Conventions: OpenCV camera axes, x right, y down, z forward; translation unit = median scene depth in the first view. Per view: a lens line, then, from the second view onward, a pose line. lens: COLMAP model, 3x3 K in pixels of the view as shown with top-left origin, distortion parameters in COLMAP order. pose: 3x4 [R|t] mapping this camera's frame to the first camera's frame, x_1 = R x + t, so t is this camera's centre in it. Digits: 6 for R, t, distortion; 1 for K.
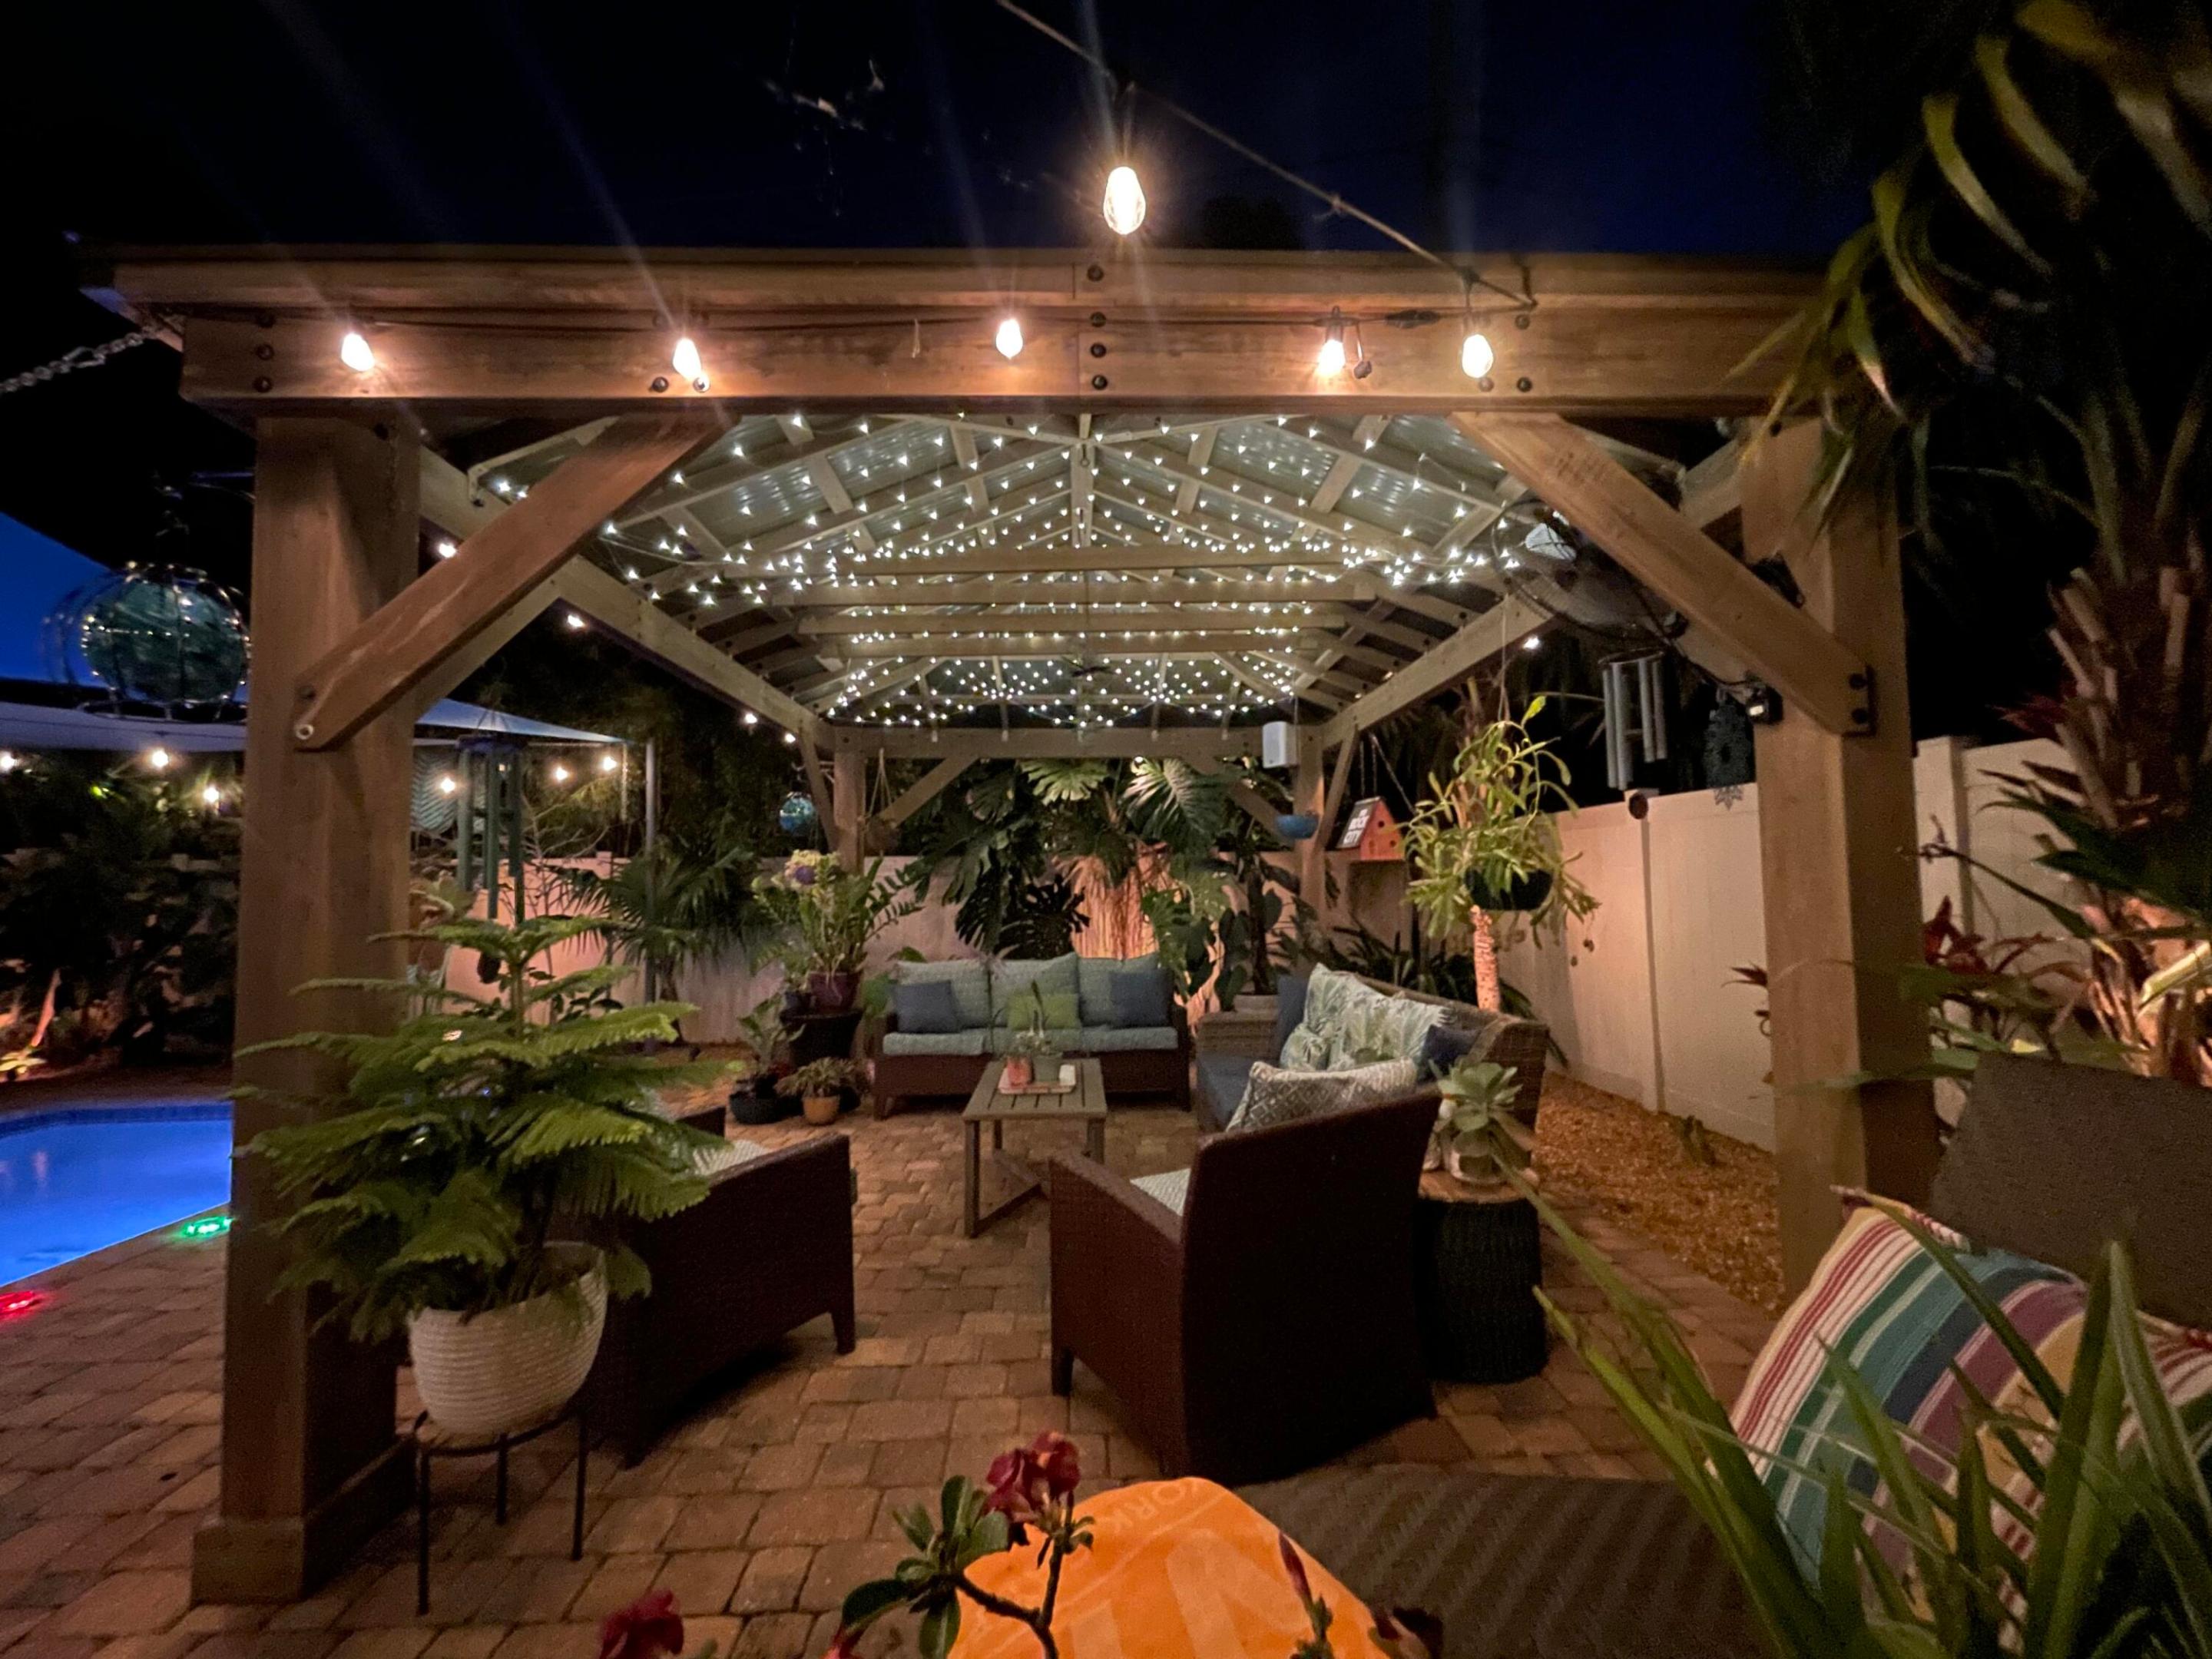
lens RADIAL K [[901.3, 0, 1106.6], [0, 901.3, 835.9], [0, 0, 1]] dist [0.002386, 0.000431]
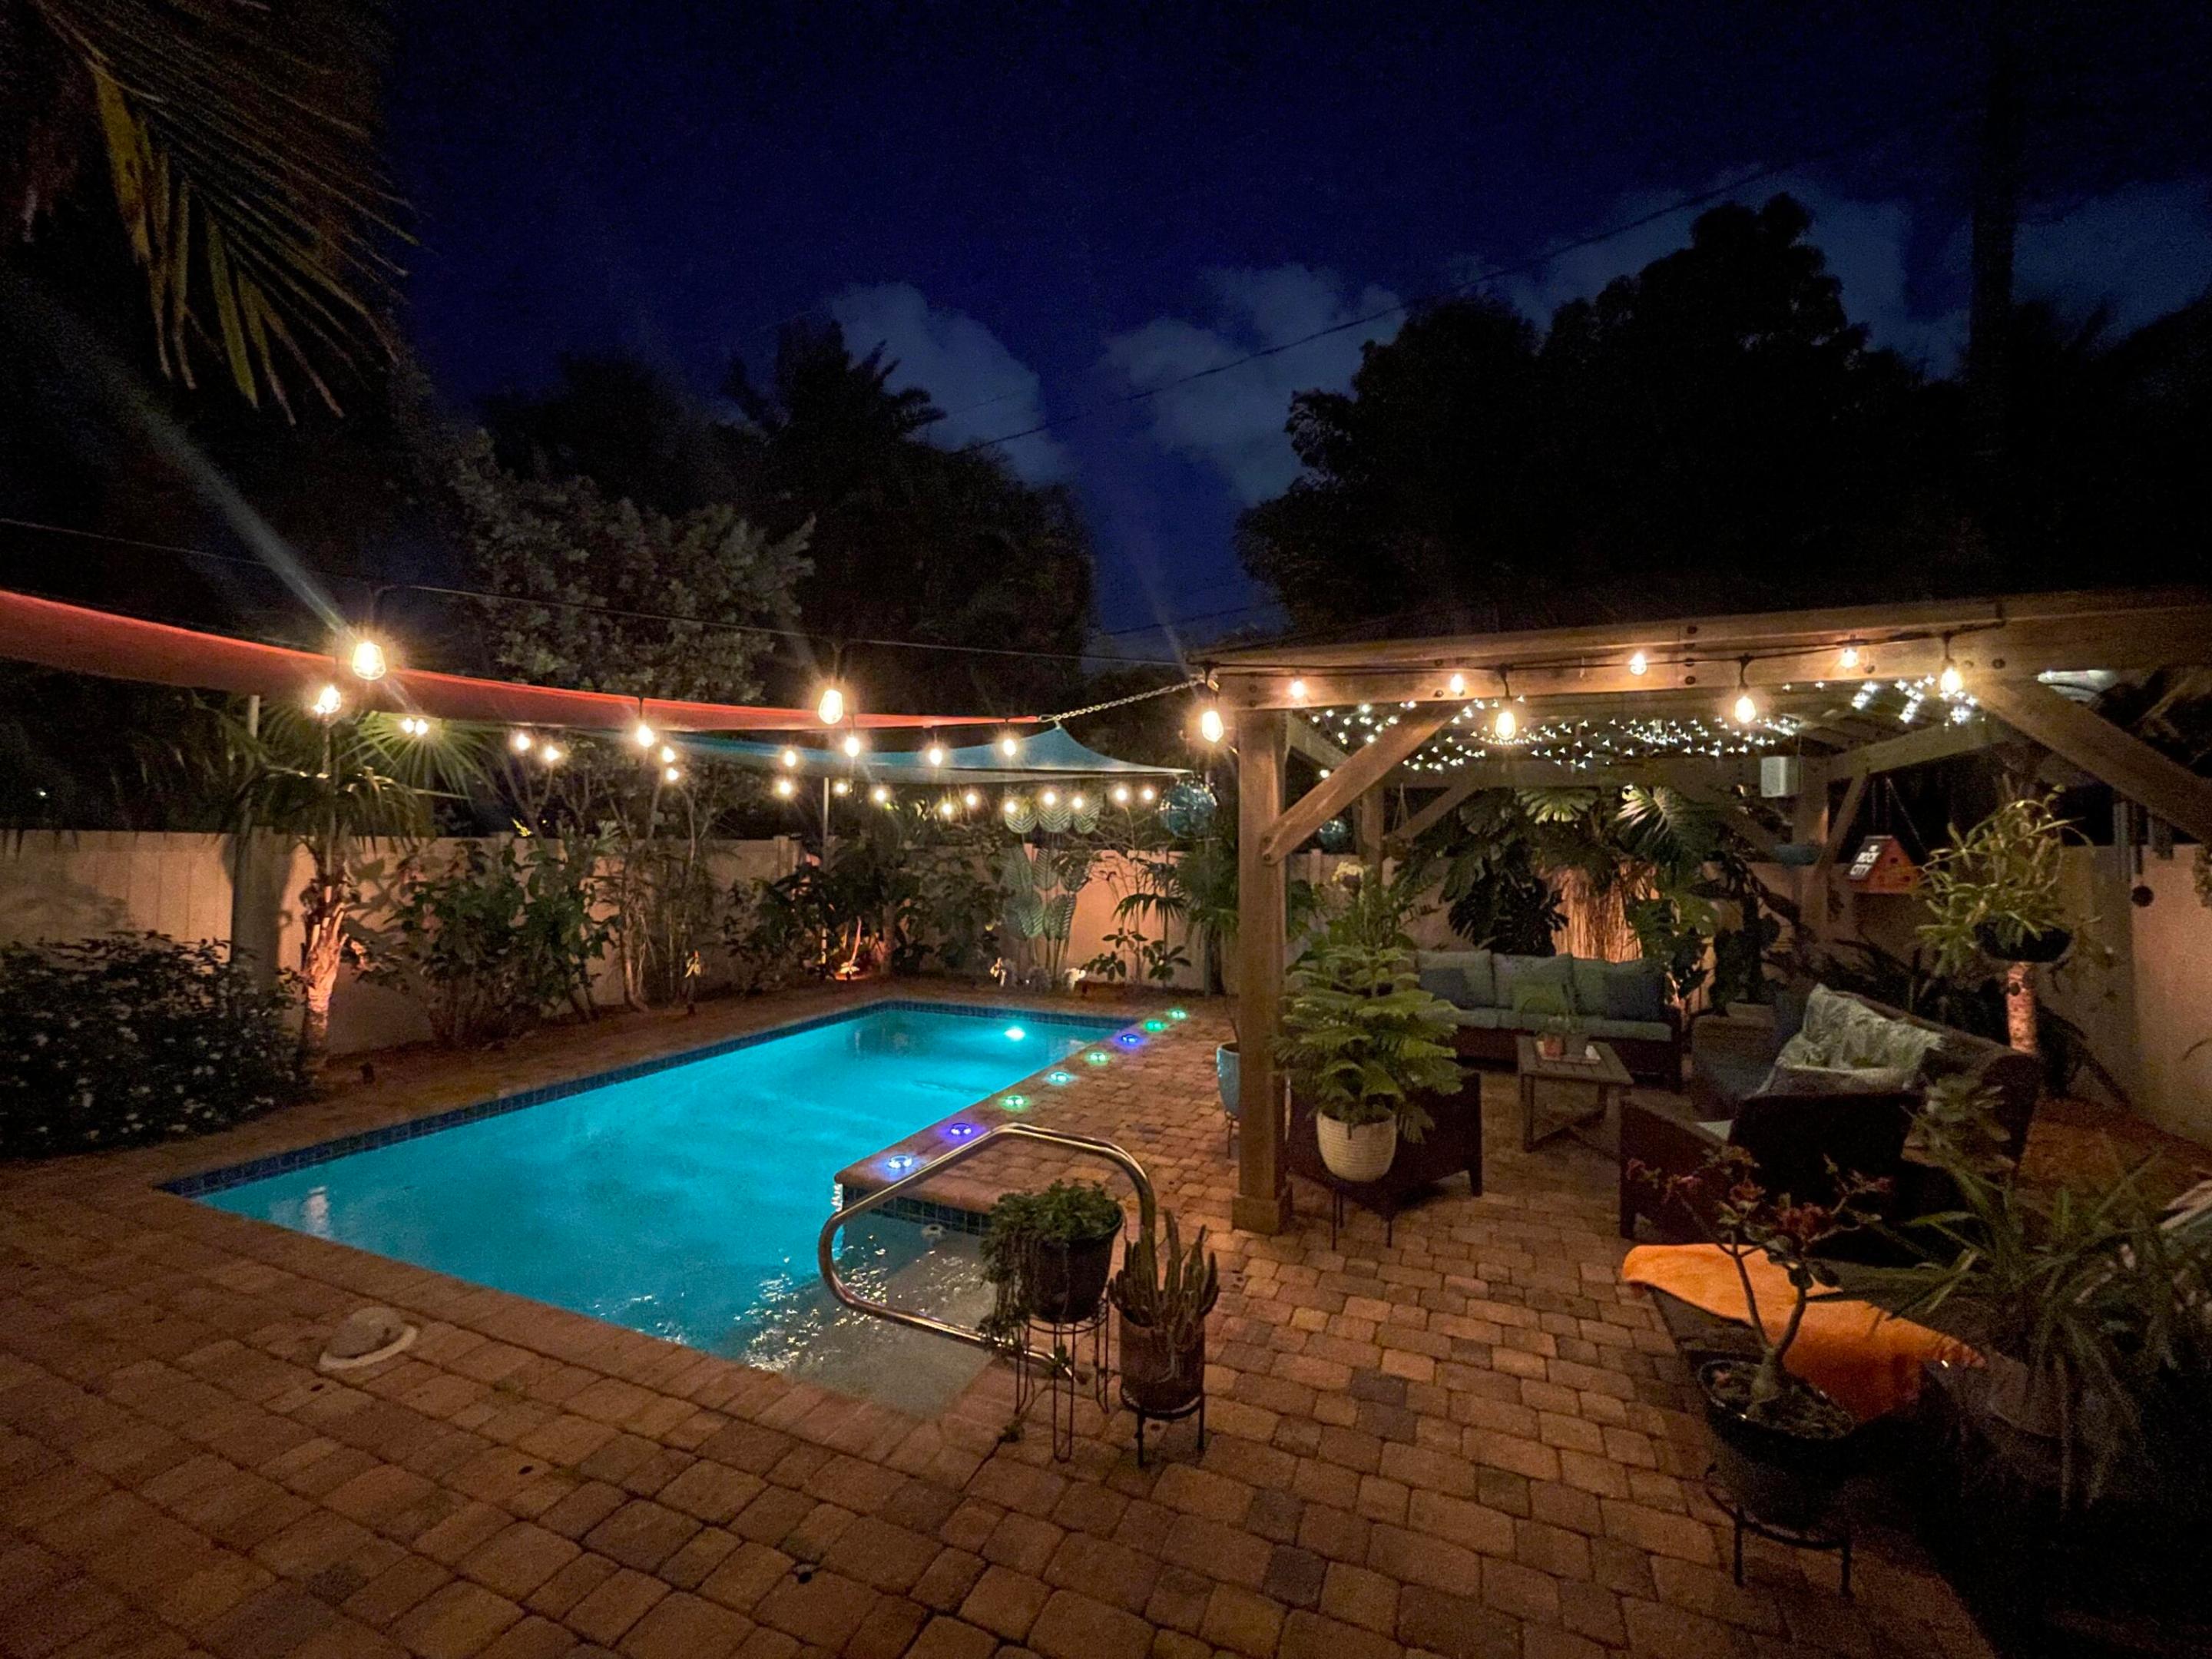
lens RADIAL K [[901.3, 0, 1113.8], [0, 901.3, 832.1], [0, 0, 1]] dist [0.002386, 0.000431]
pose [[0.909806, 0.018947, -0.414602, -0.104027], [-0.002980, 0.999230, 0.039124, -0.088252], [0.415024, -0.034360, 0.909161, -0.393369]]
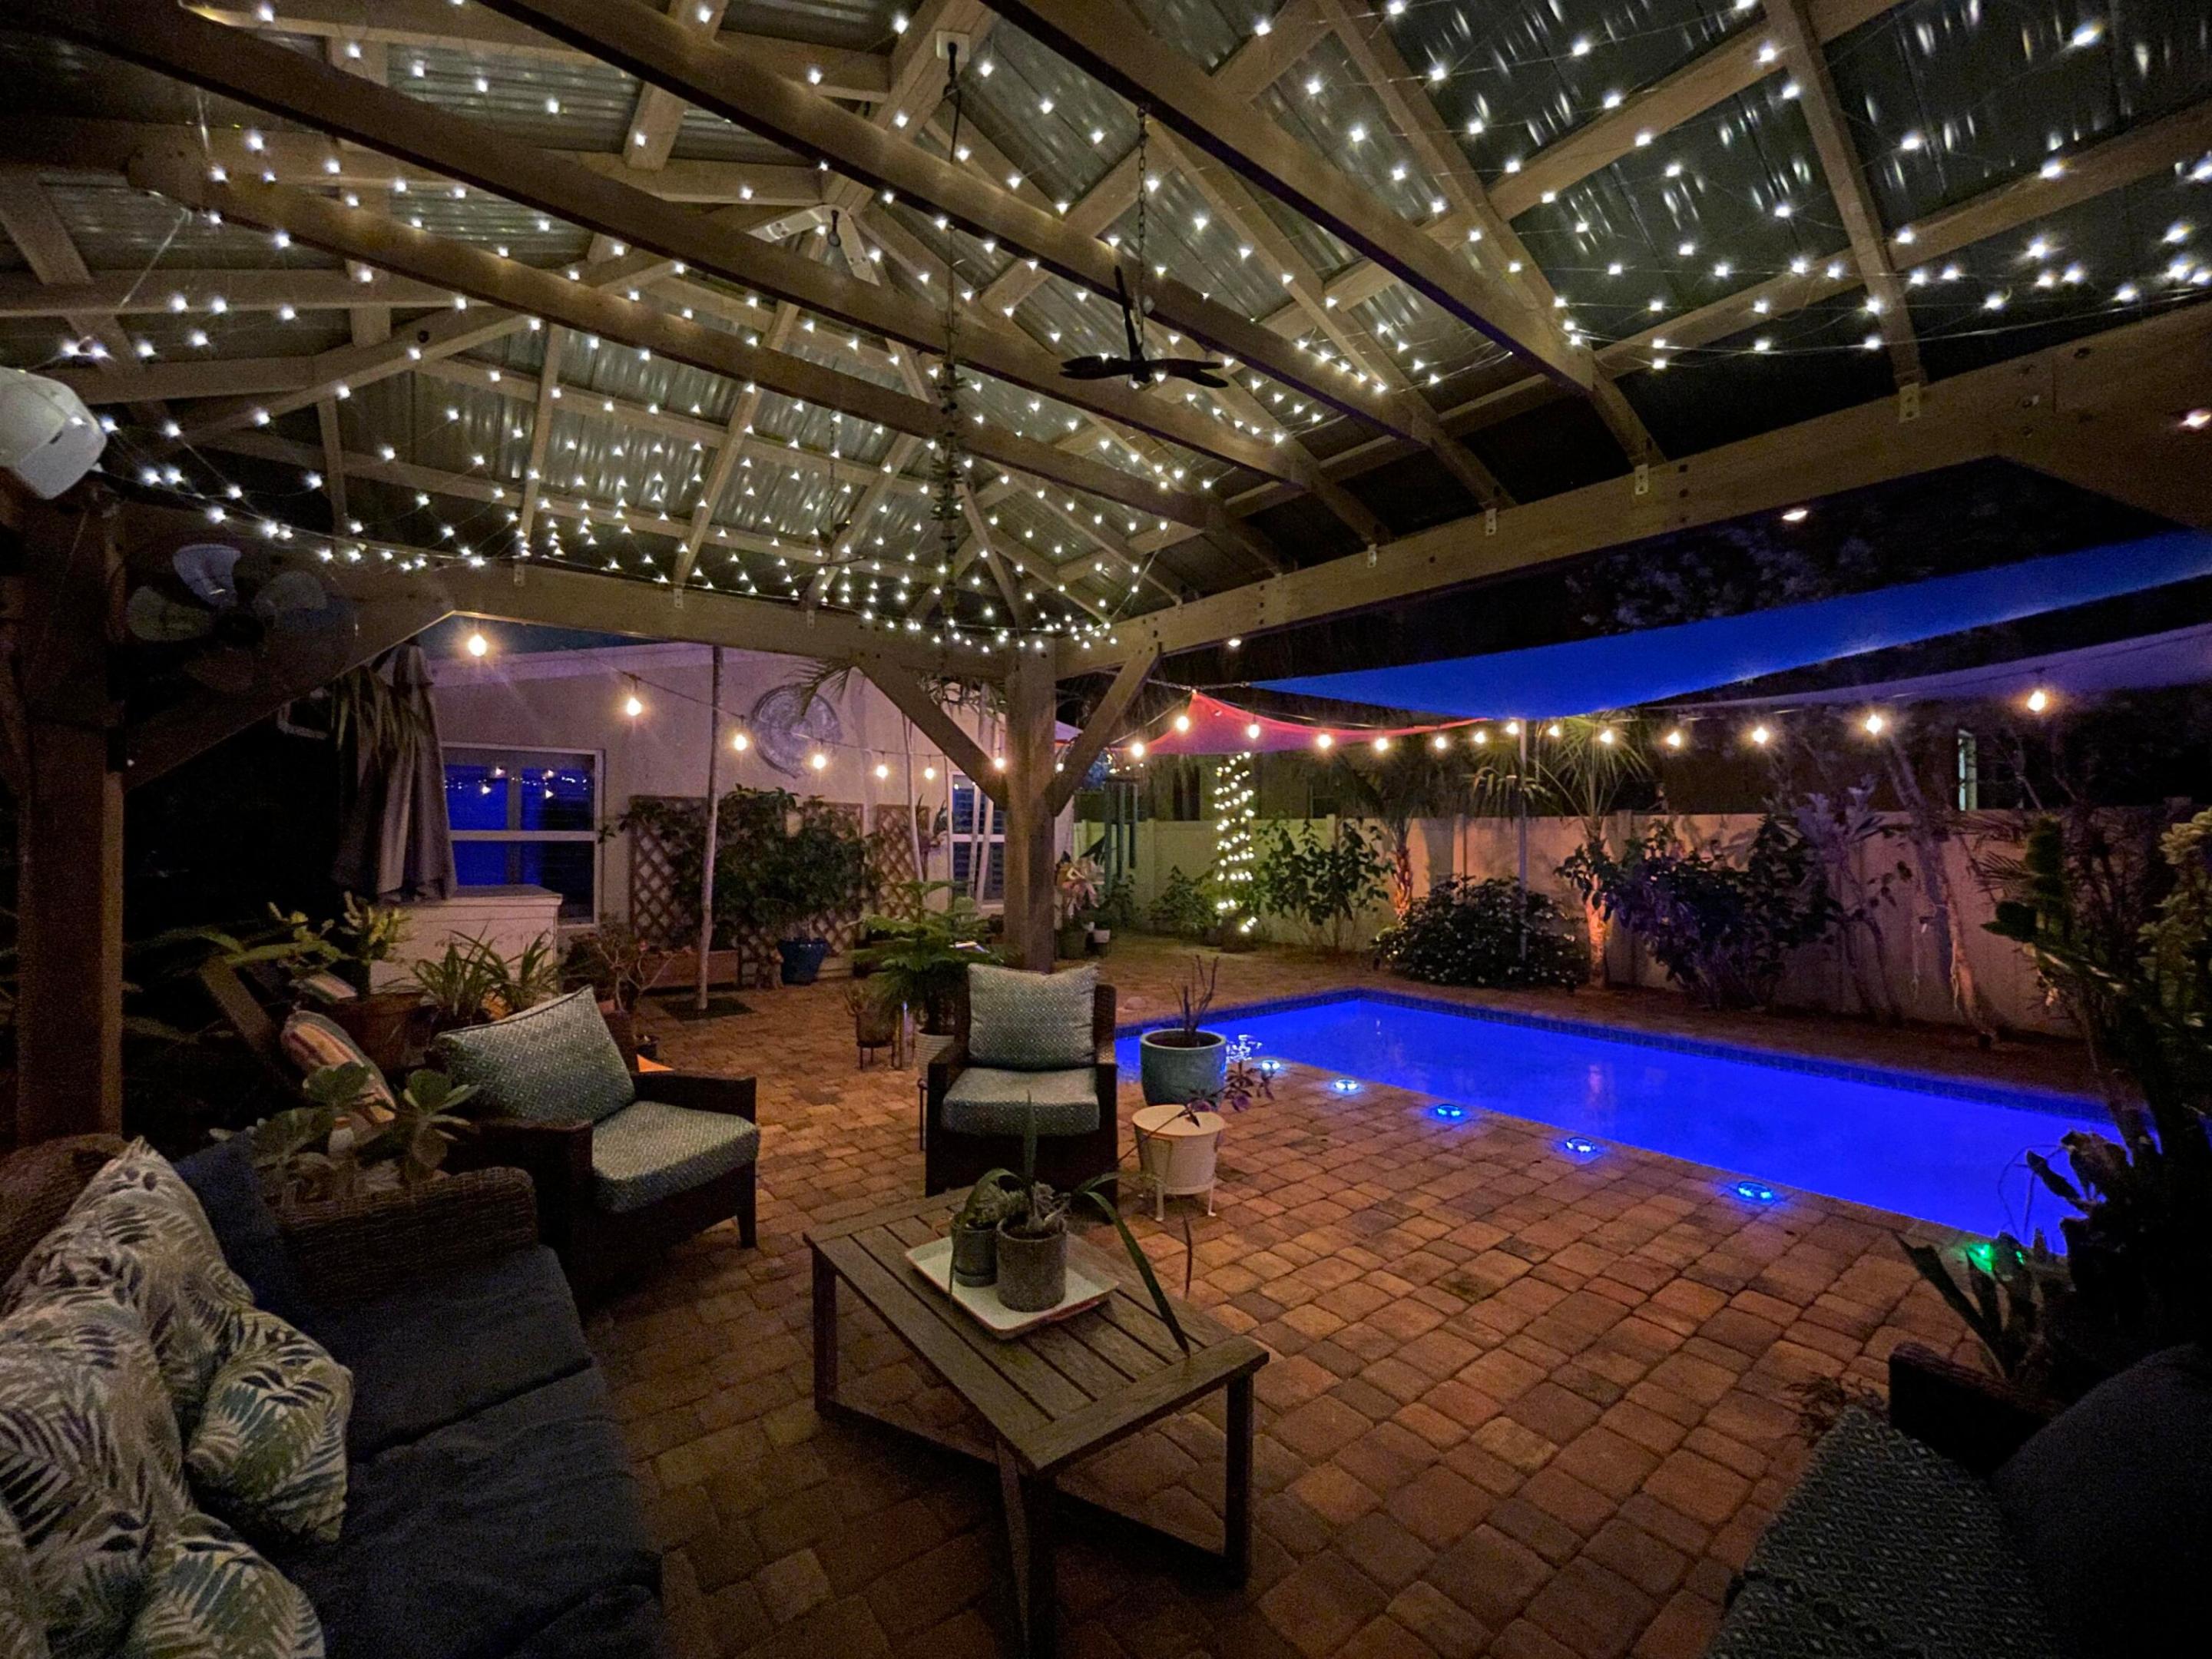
lens RADIAL K [[901.3, 0, 1099.5], [0, 901.3, 820.3], [0, 0, 1]] dist [0.002386, 0.000431]
pose [[-0.816151, 0.001353, -0.577837, 0.133185], [0.042022, 0.997488, -0.057018, 0.032147], [0.576309, -0.070817, -0.814158, 1.094802]]
